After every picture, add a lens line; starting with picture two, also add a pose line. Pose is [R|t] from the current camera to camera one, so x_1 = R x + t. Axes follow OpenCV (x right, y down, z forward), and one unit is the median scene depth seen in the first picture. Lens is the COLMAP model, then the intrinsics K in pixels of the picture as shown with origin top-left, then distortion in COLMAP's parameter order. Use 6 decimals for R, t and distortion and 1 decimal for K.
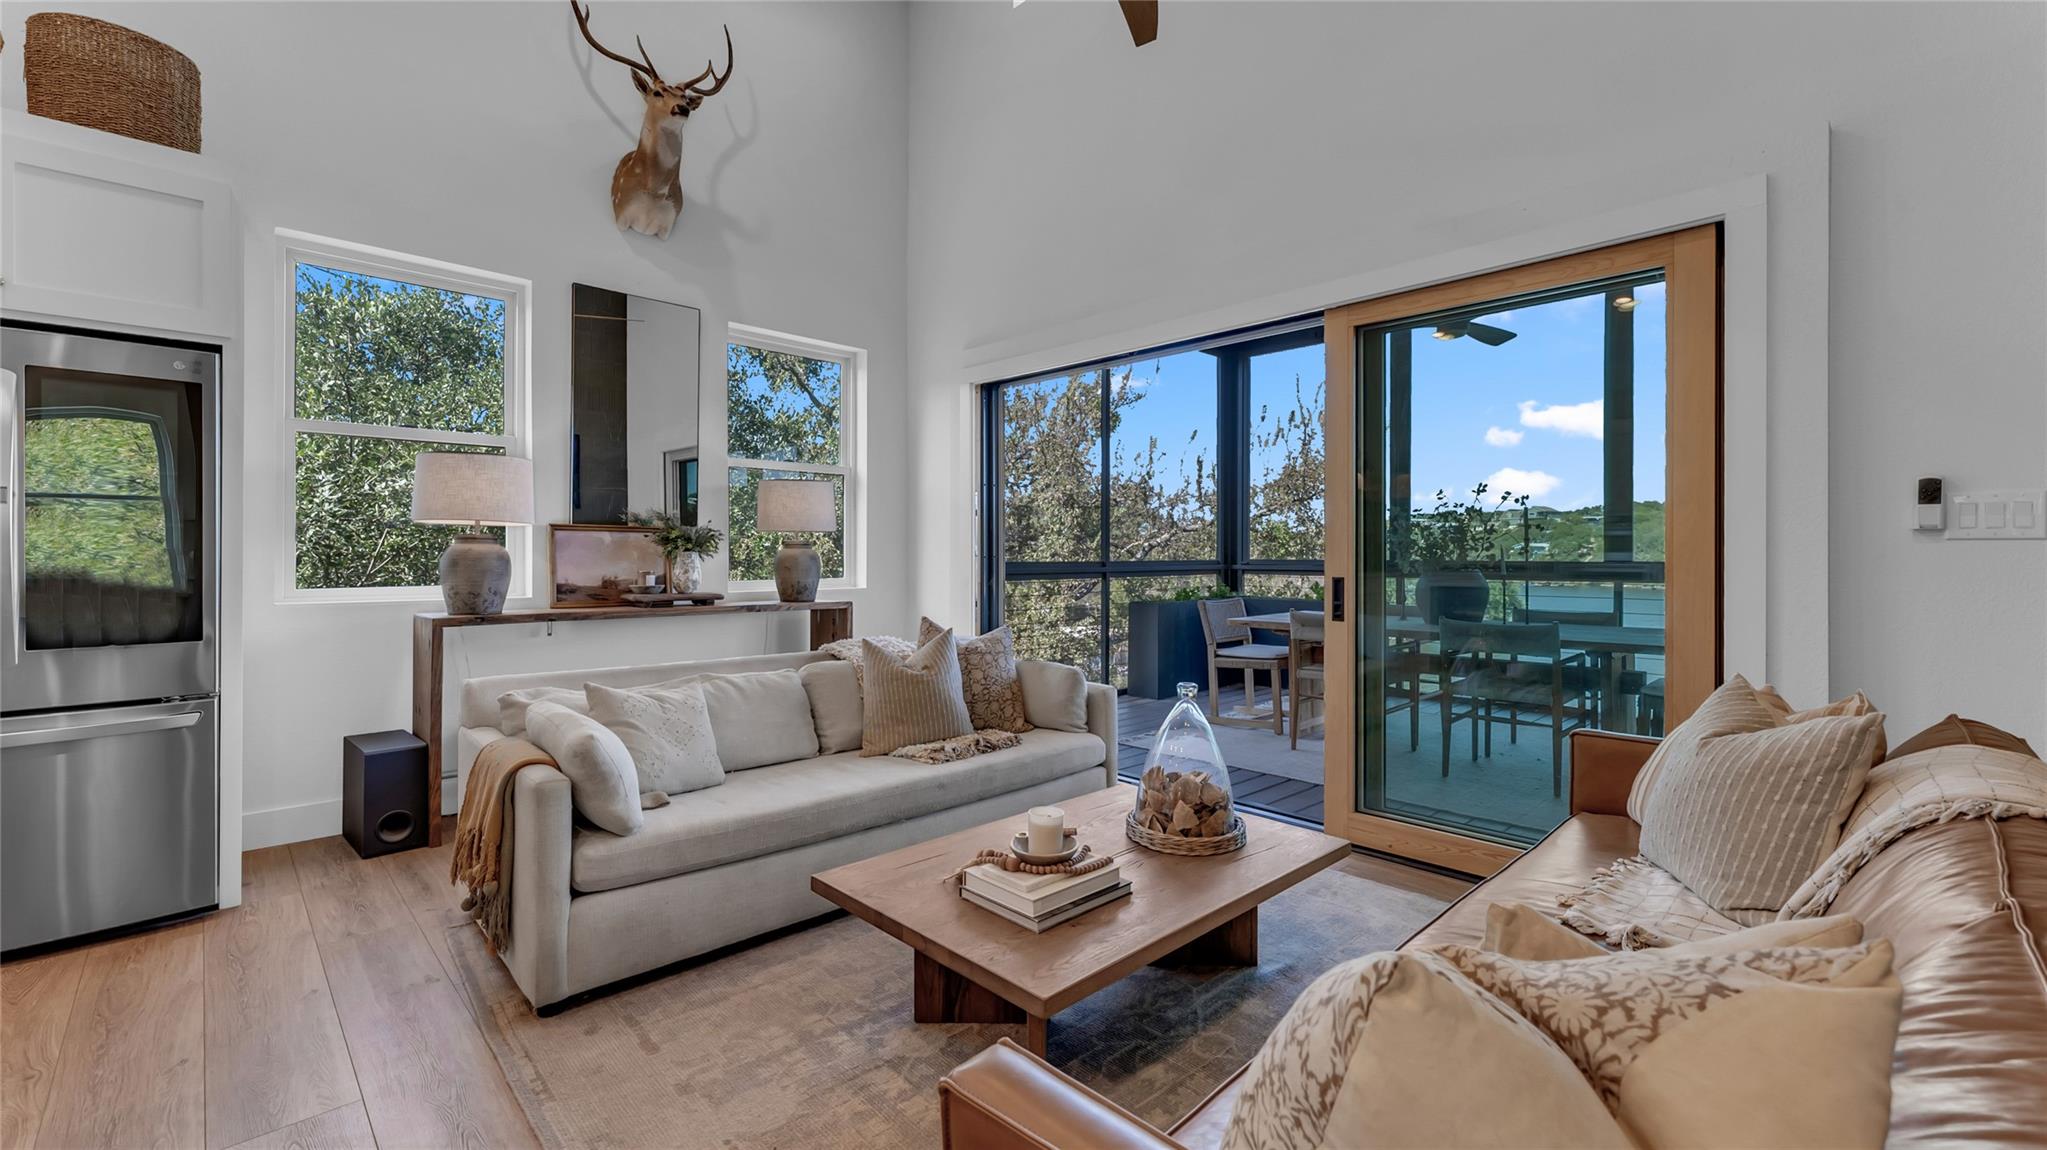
lens RADIAL K [[823.5, 0, 964.9], [0, 823.5, 563.5], [0, 0, 1]] dist [0.015703, 0.000004]
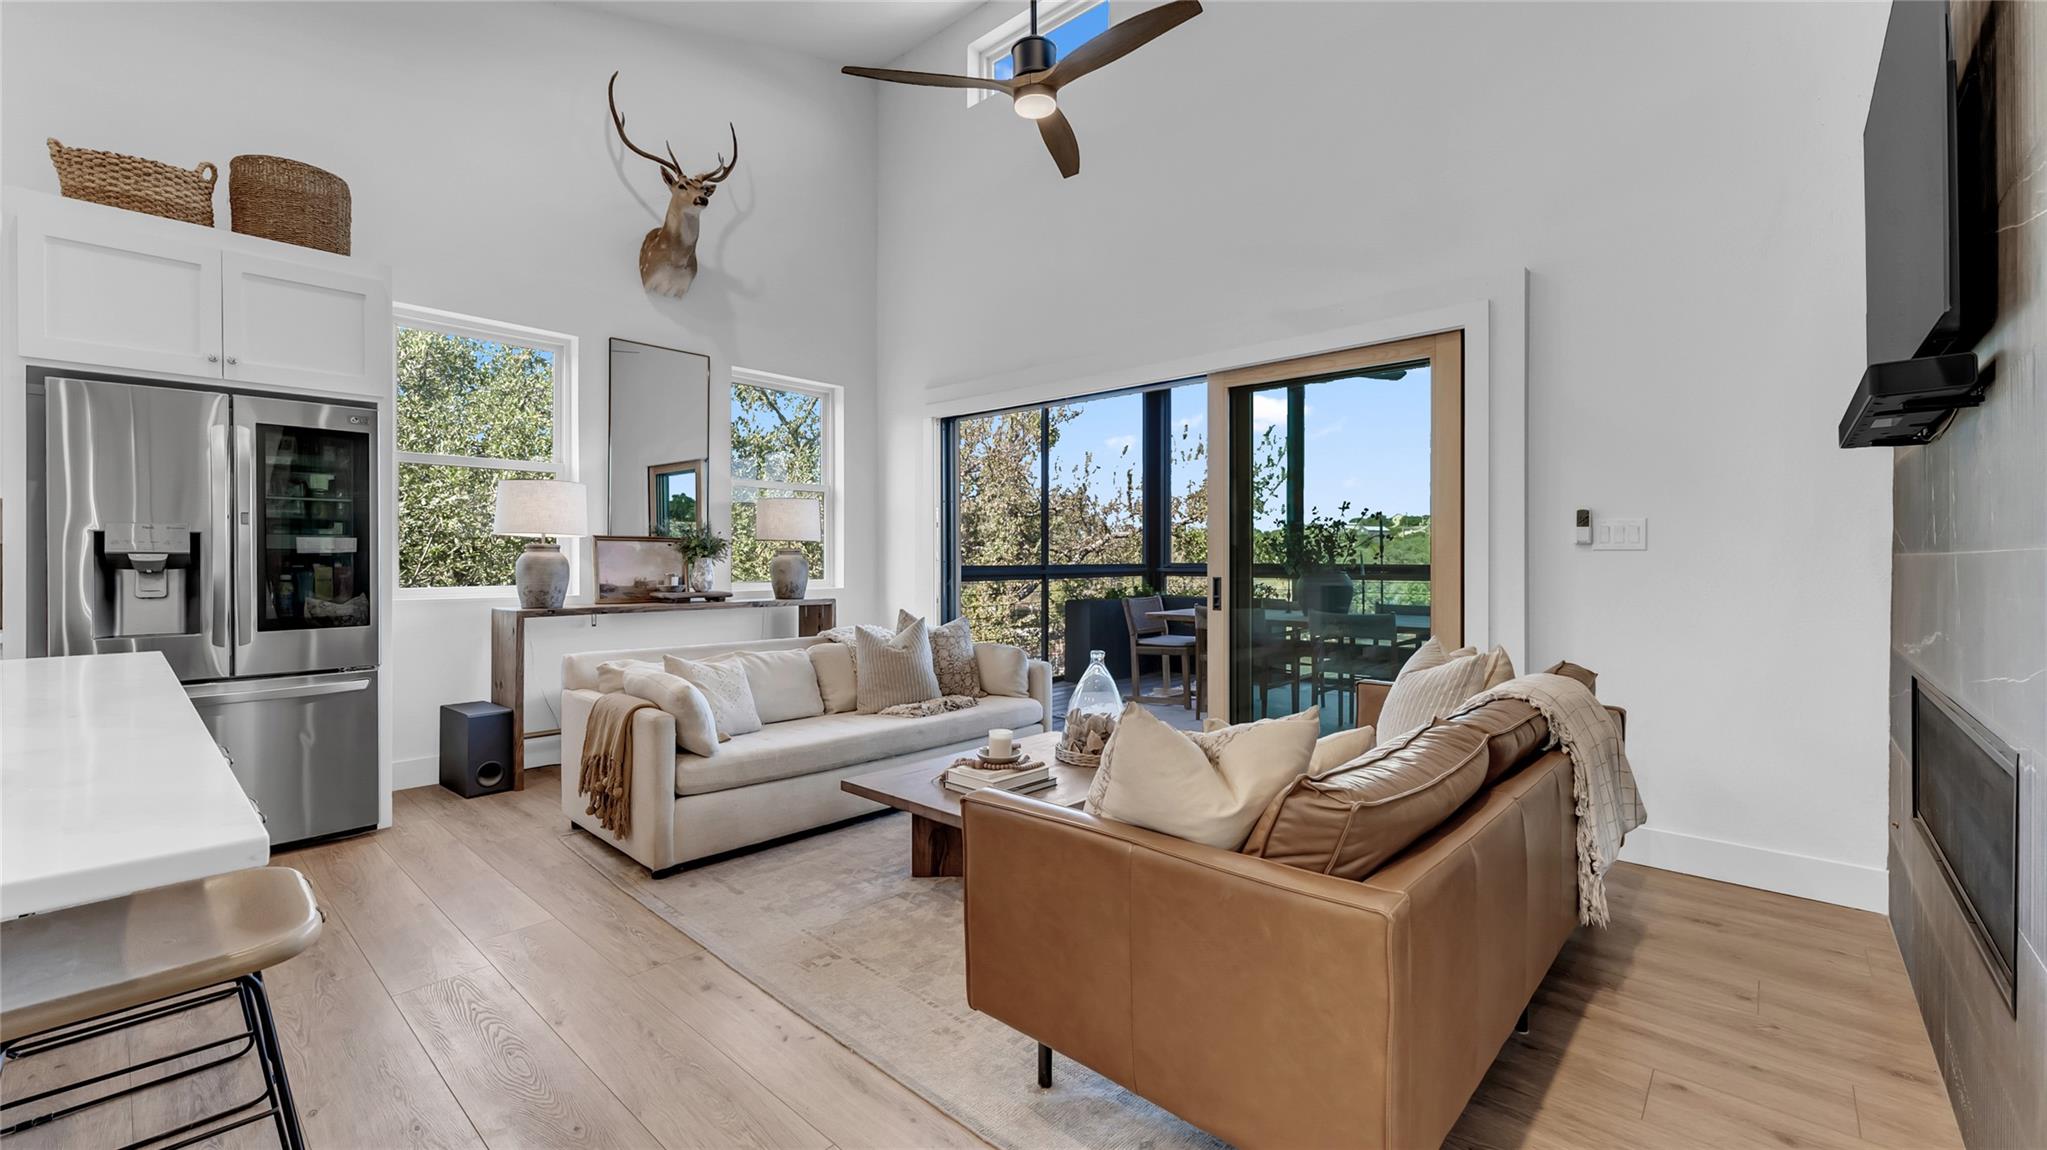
lens RADIAL K [[823.5, 0, 964.9], [0, 823.5, 563.5], [0, 0, 1]] dist [0.015703, 0.000004]
pose [[0.997656, -0.001109, 0.068420, -0.035361], [0.001368, 0.999992, -0.003739, -0.000641], [-0.068415, 0.003824, 0.997650, -0.254183]]
